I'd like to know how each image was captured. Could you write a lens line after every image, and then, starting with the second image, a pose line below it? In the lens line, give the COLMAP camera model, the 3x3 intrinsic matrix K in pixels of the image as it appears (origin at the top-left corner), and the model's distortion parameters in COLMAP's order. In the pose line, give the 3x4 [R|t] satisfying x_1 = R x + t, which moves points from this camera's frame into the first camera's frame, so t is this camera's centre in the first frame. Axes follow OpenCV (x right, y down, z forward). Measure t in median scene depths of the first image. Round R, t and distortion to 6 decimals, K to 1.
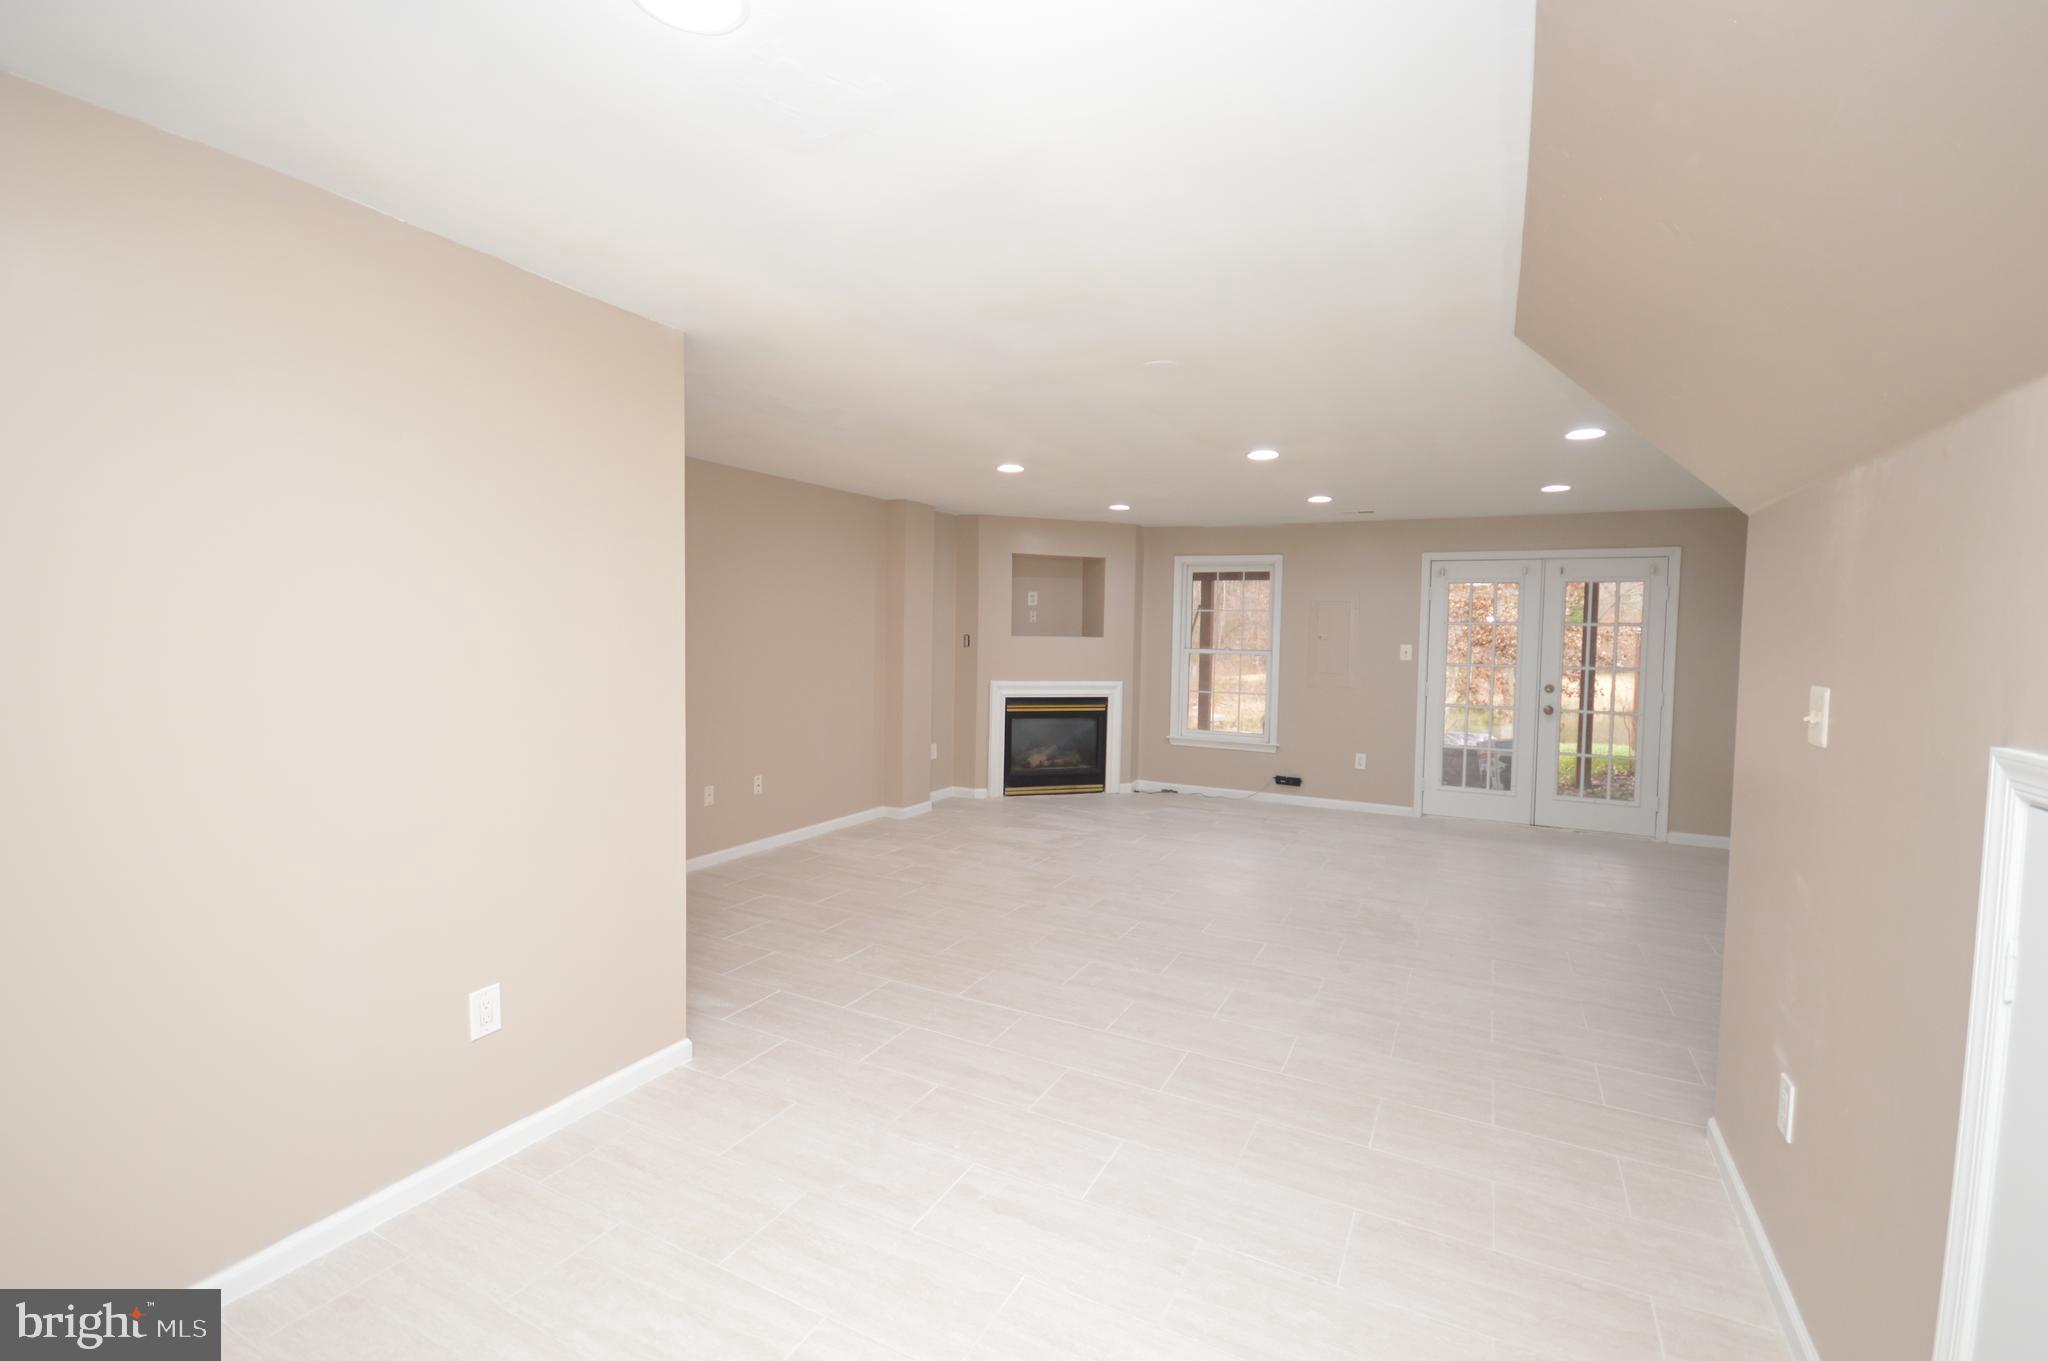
lens RADIAL K [[912.4, 0, 1019.8], [0, 912.4, 672.5], [0, 0, 1]] dist [0.010447, -0.011949]
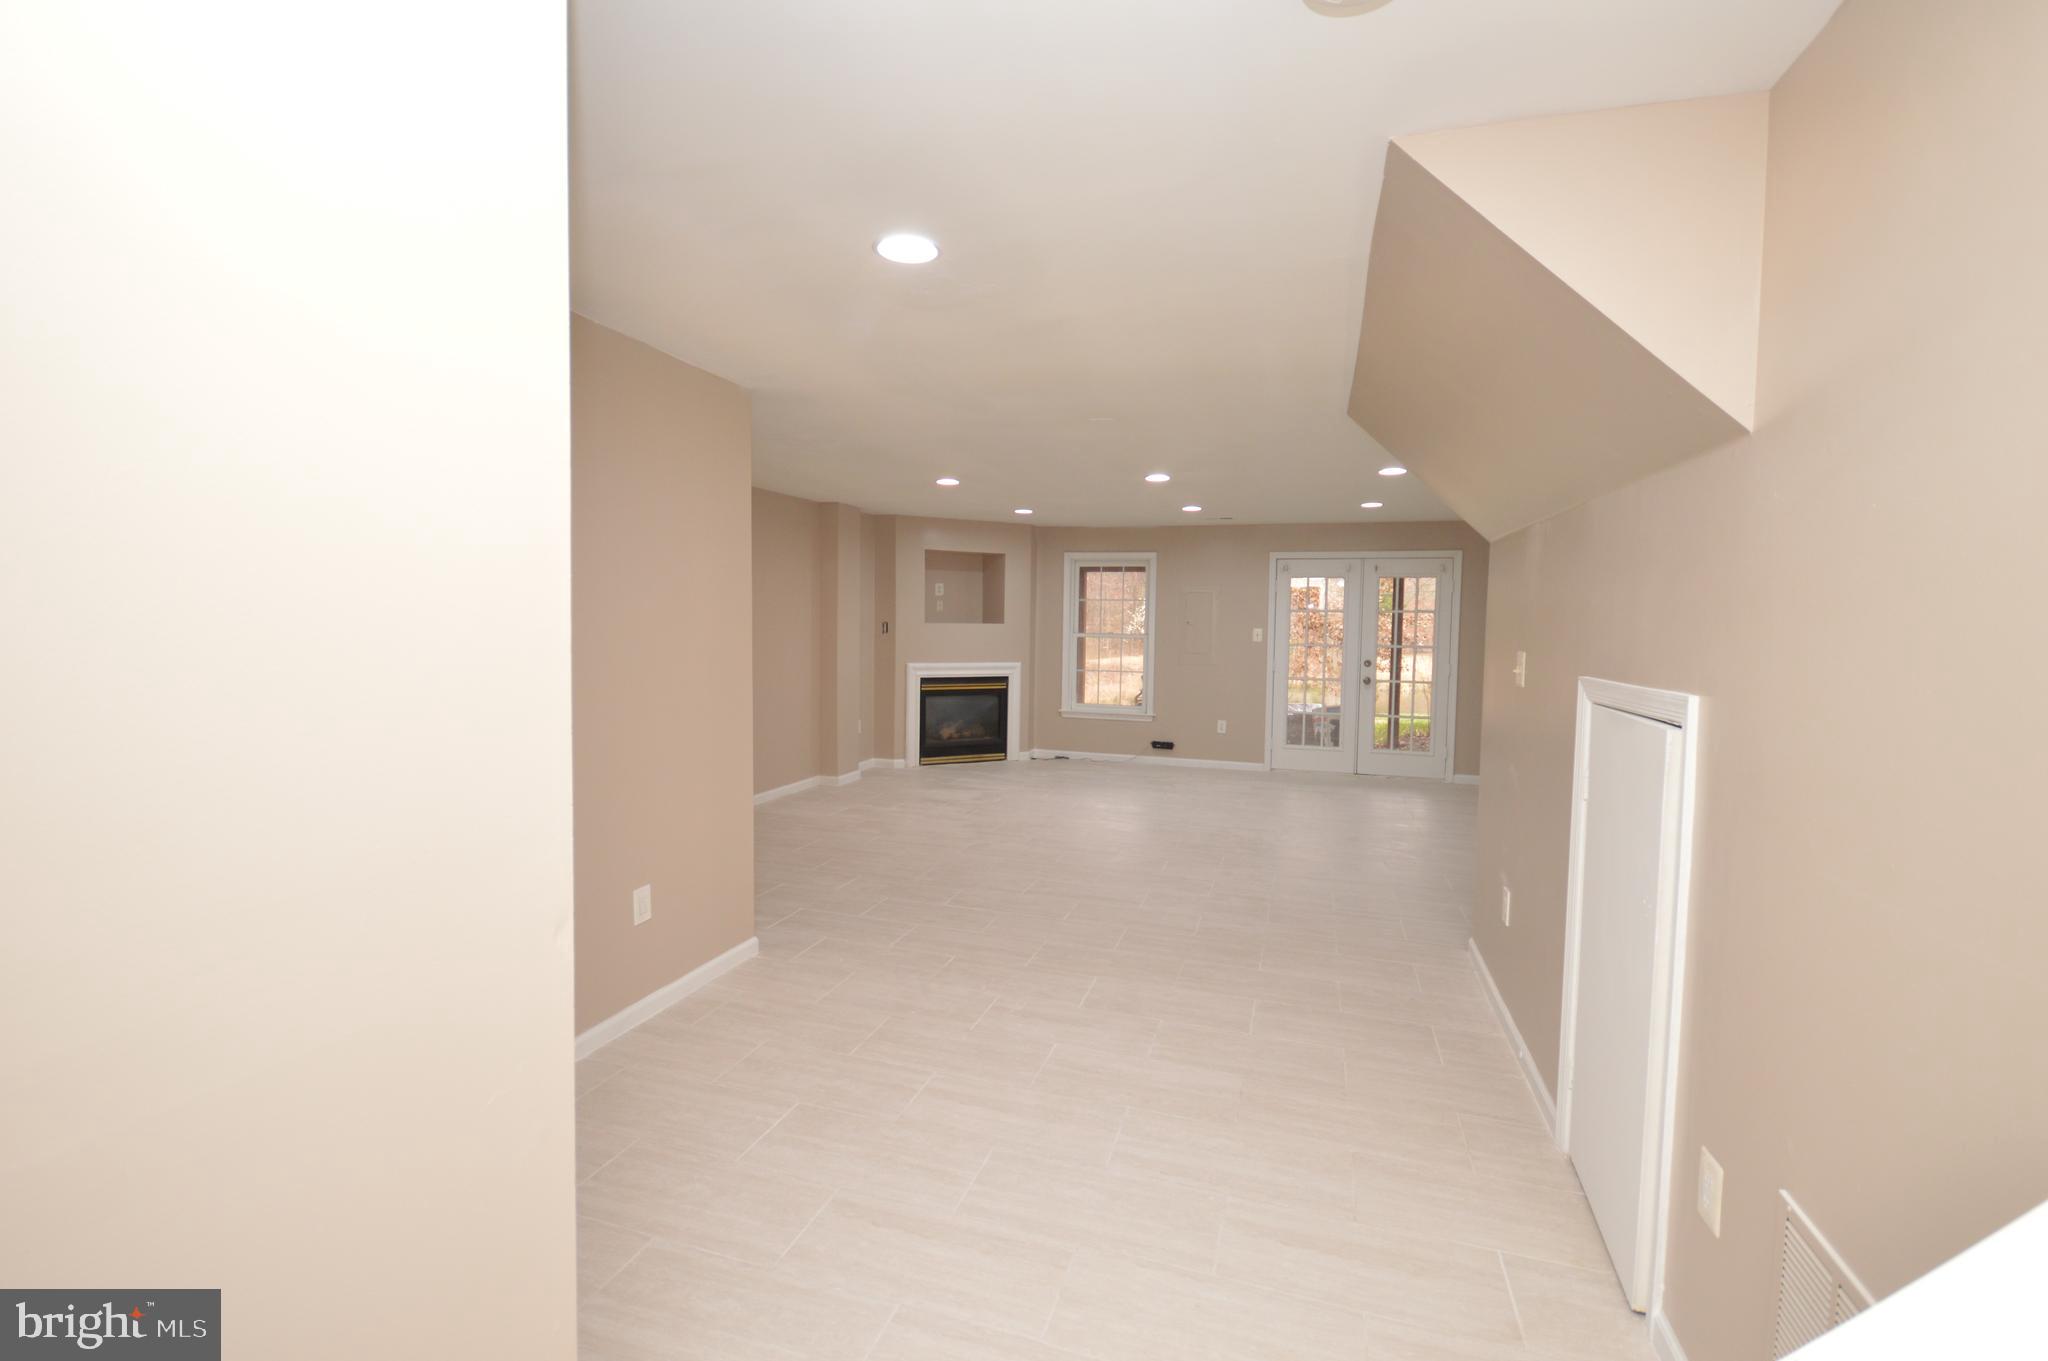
lens RADIAL K [[909.2, 0, 1018.3], [0, 909.2, 670.4], [0, 0, 1]] dist [-0.008873, -0.000331]
pose [[0.987046, -0.013678, 0.159854, -0.081864], [0.011585, 0.999835, 0.014023, 0.004428], [-0.160020, -0.011989, 0.987041, -0.134073]]
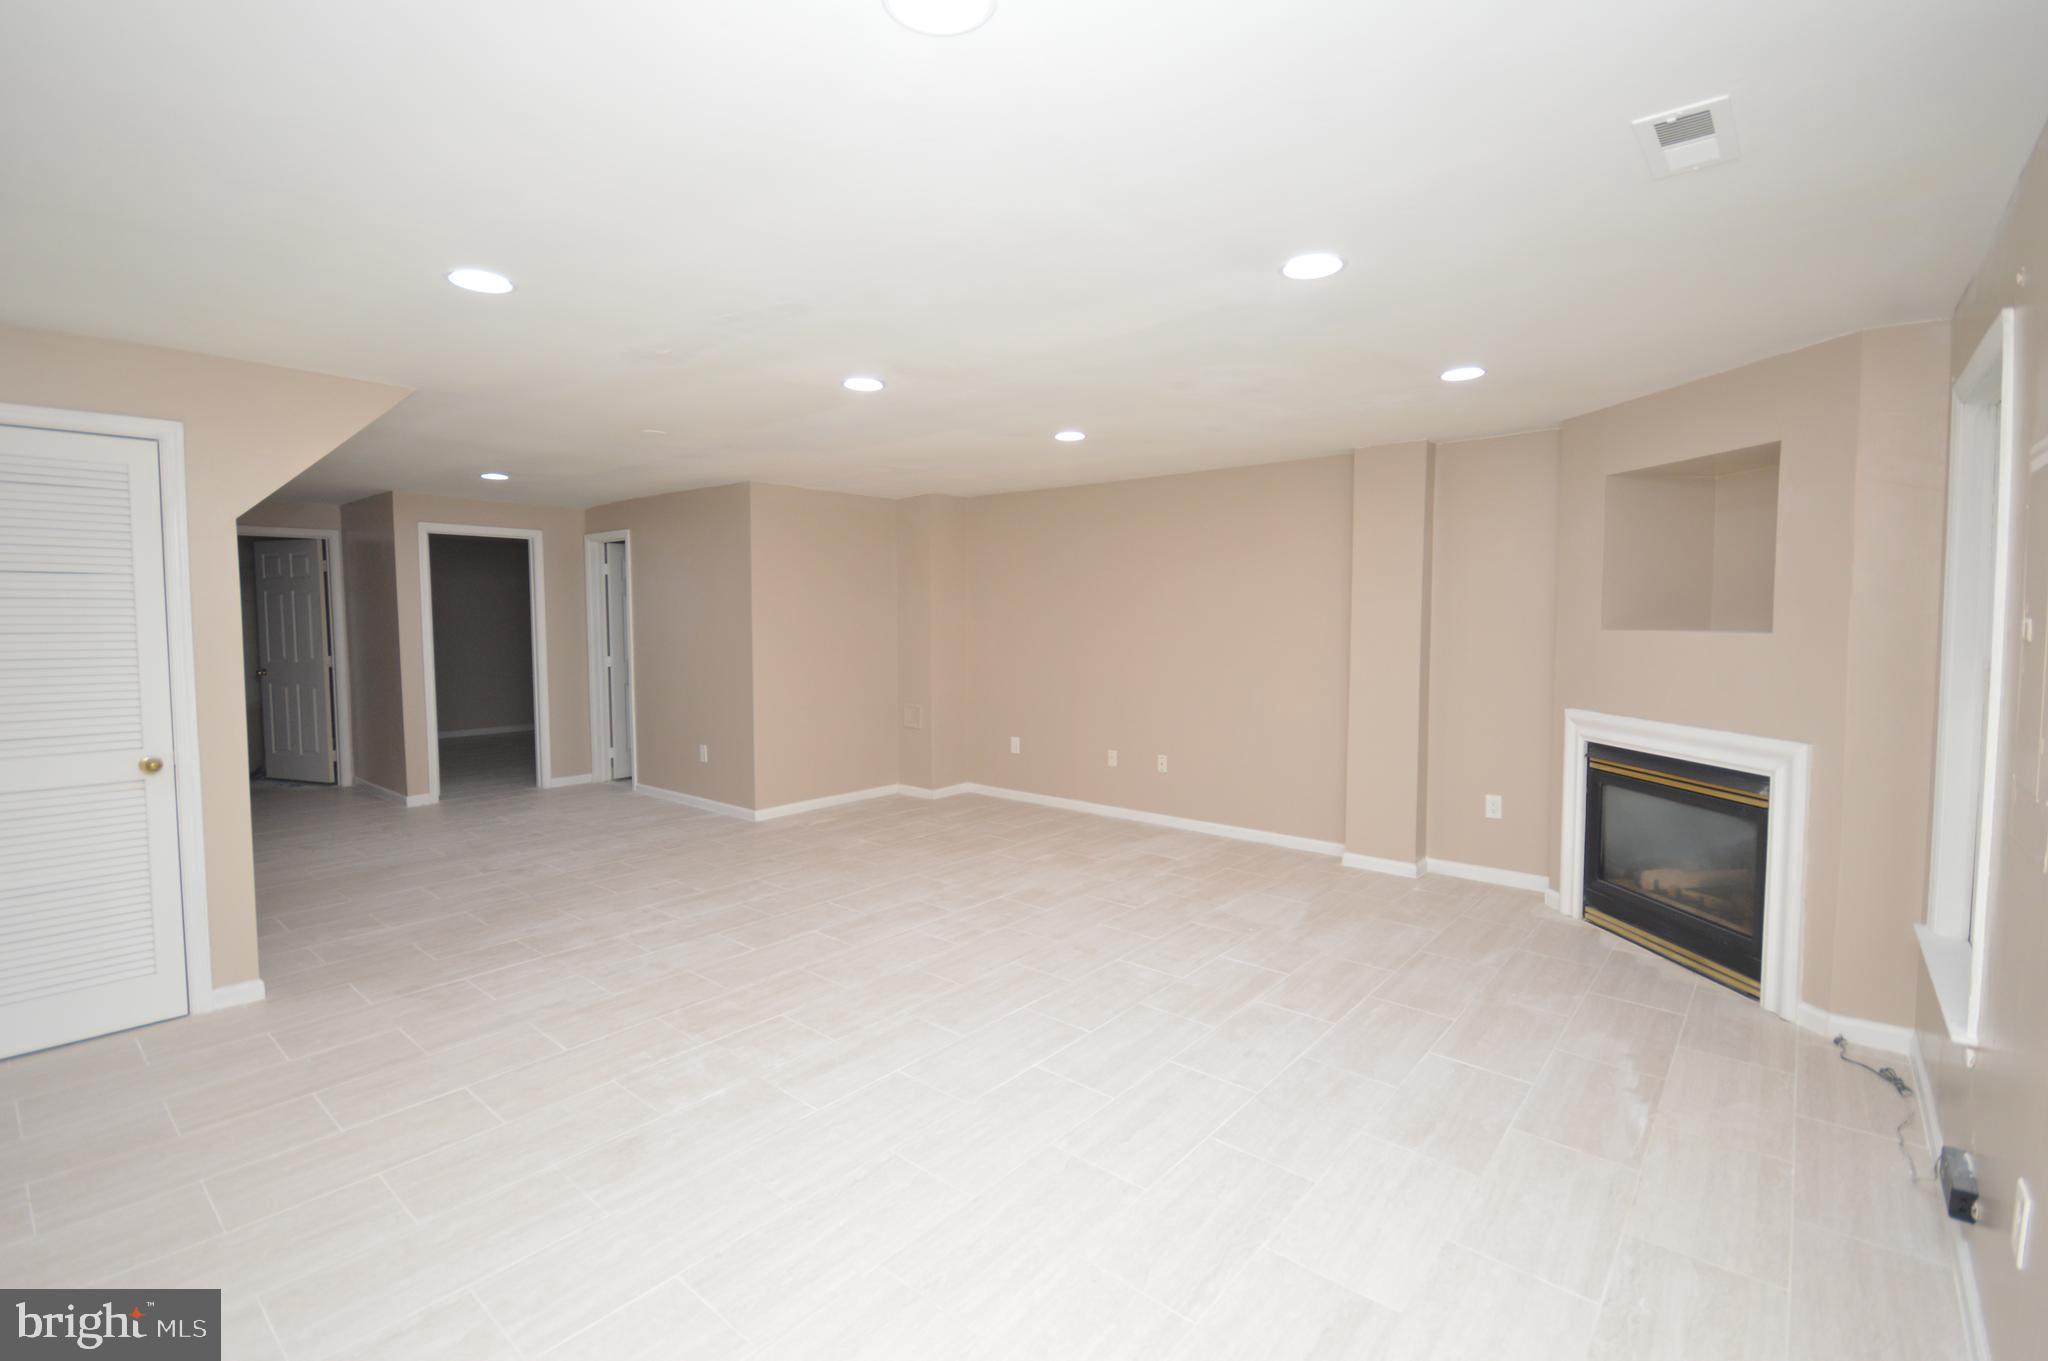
lens RADIAL K [[912.5, 0, 1019.3], [0, 912.5, 672.6], [0, 0, 1]] dist [-0.002010, -0.000169]
pose [[-0.227402, 0.039314, -0.973007, 0.645610], [-0.052061, 0.997265, 0.052461, -0.027250], [0.972408, 0.062586, -0.224733, 0.853791]]
